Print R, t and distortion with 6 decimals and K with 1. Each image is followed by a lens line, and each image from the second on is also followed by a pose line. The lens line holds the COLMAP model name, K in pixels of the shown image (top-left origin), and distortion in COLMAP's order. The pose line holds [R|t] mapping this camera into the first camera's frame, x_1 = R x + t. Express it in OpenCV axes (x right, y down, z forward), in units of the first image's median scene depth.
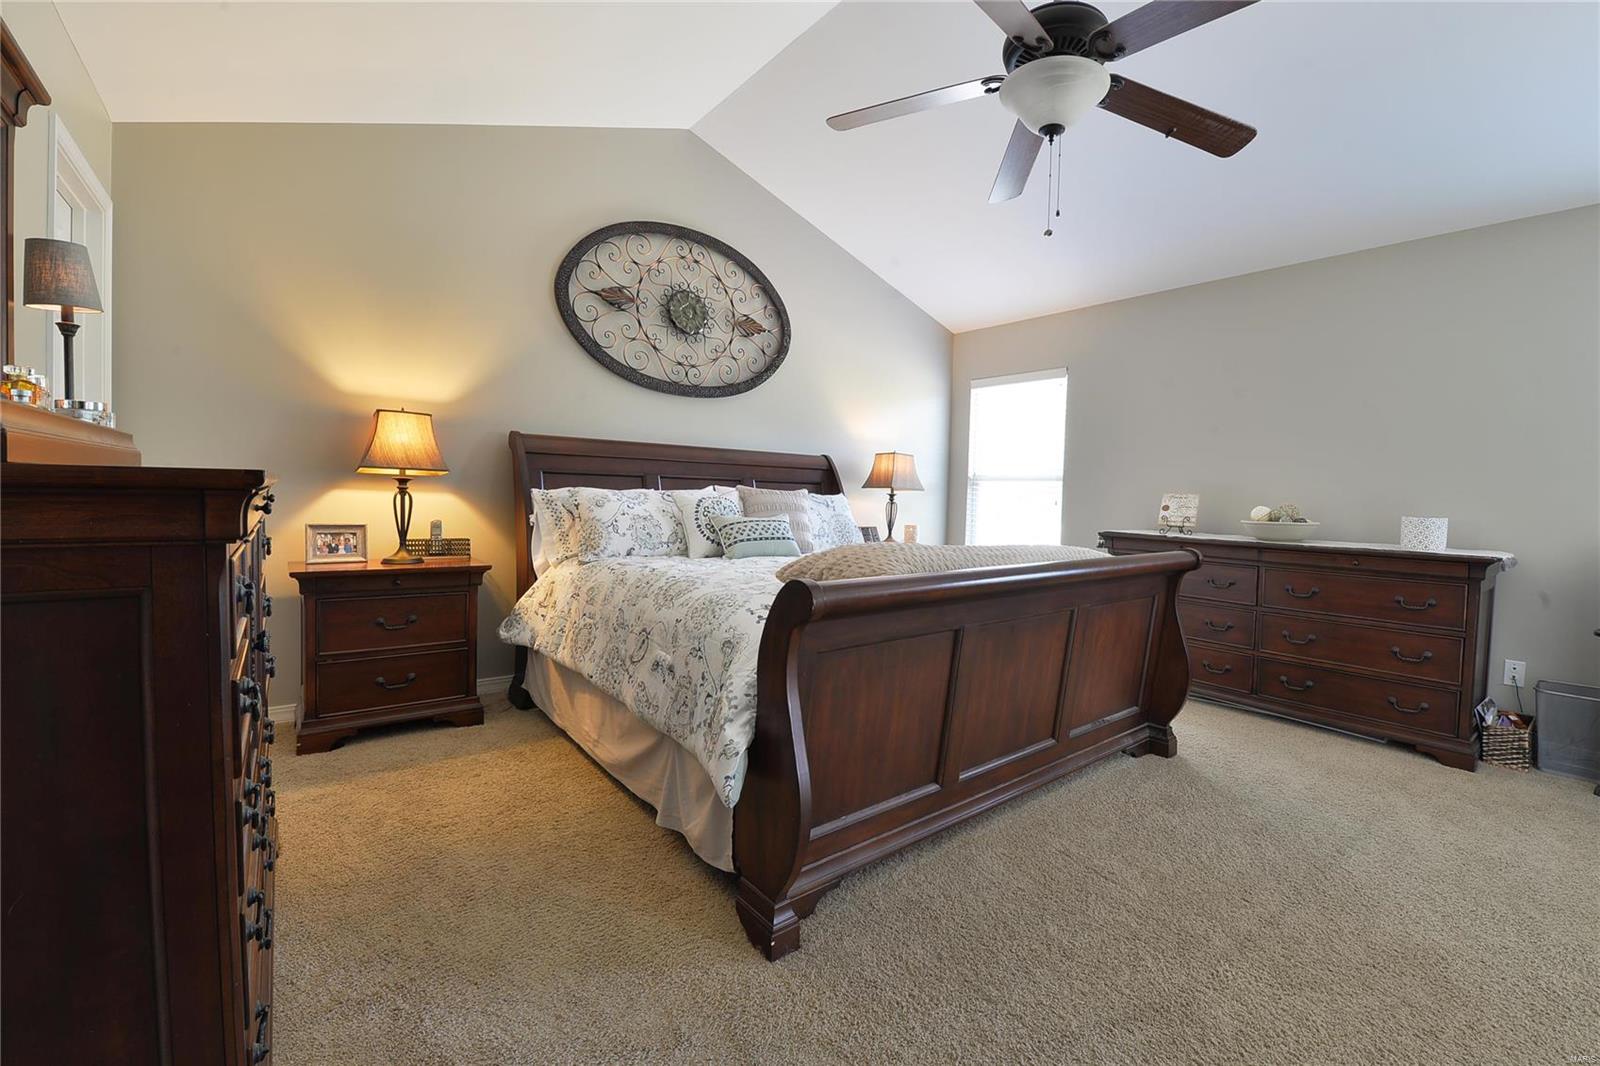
lens RADIAL K [[658.9, 0, 801.2], [0, 658.9, 509.5], [0, 0, 1]] dist [-0.020193, -0.000638]
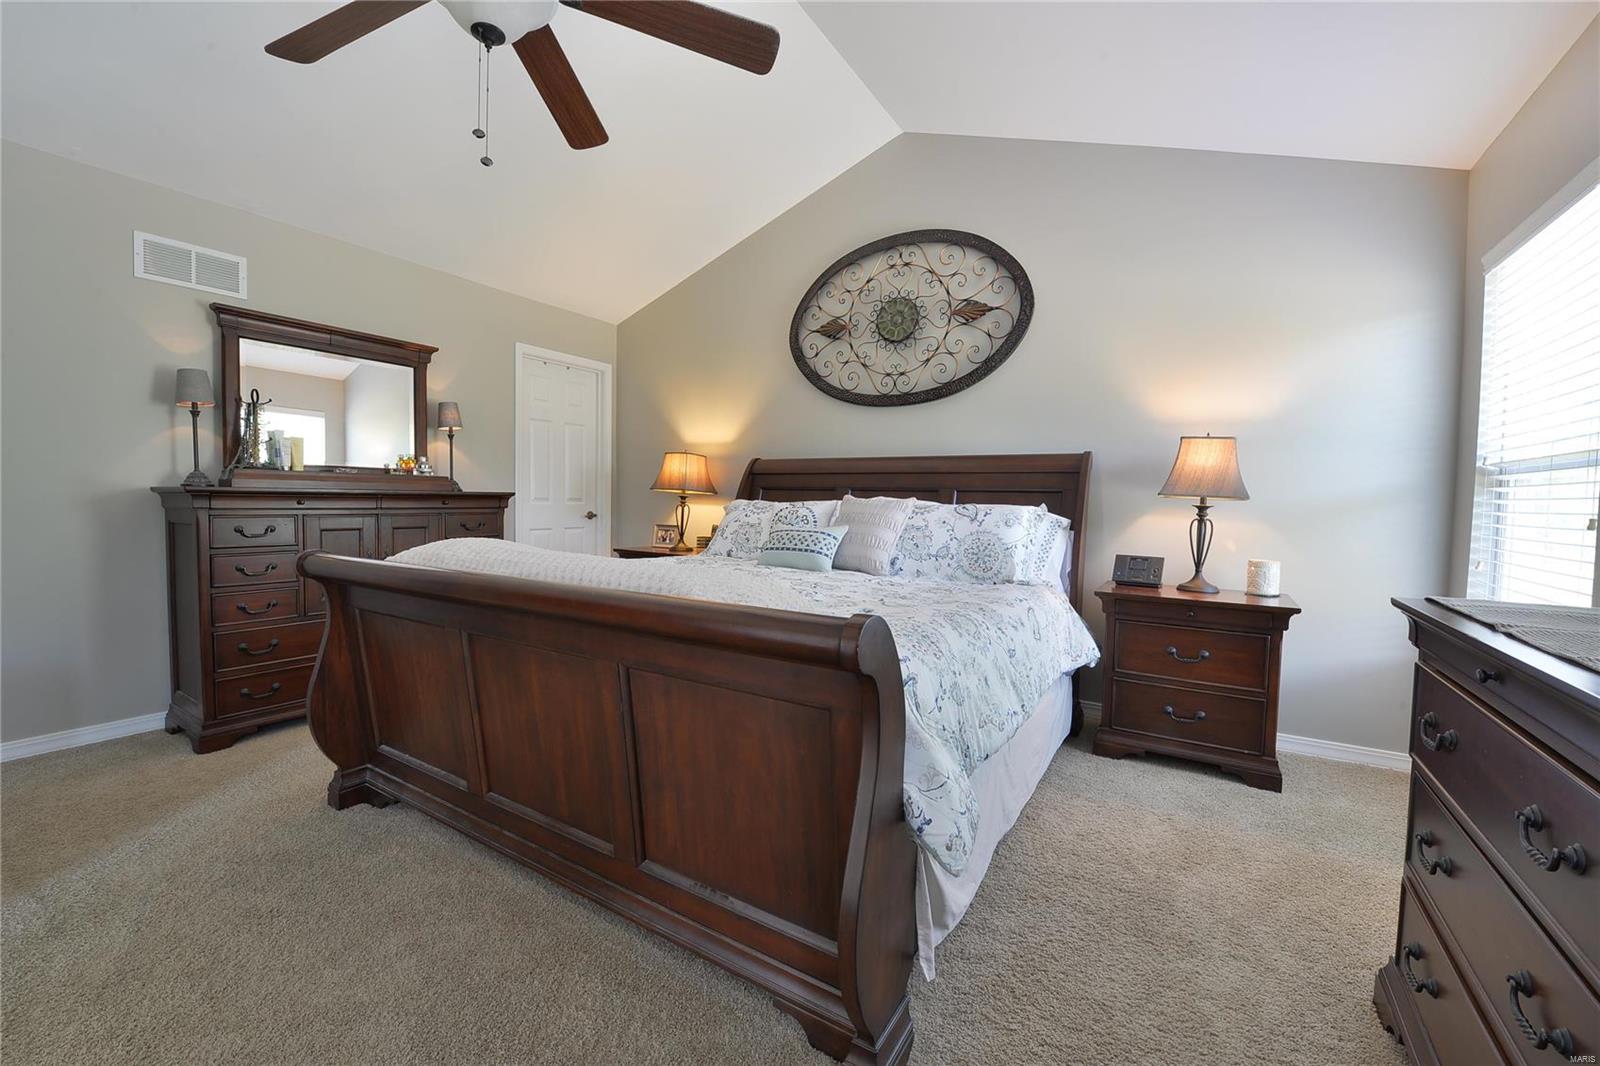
lens RADIAL K [[658.9, 0, 801.2], [0, 658.9, 509.5], [0, 0, 1]] dist [-0.020193, -0.000638]
pose [[0.328822, -0.007832, -0.944360, 0.692158], [-0.034650, 0.999192, -0.020352, 0.004316], [0.943756, 0.039414, 0.328285, 0.555335]]
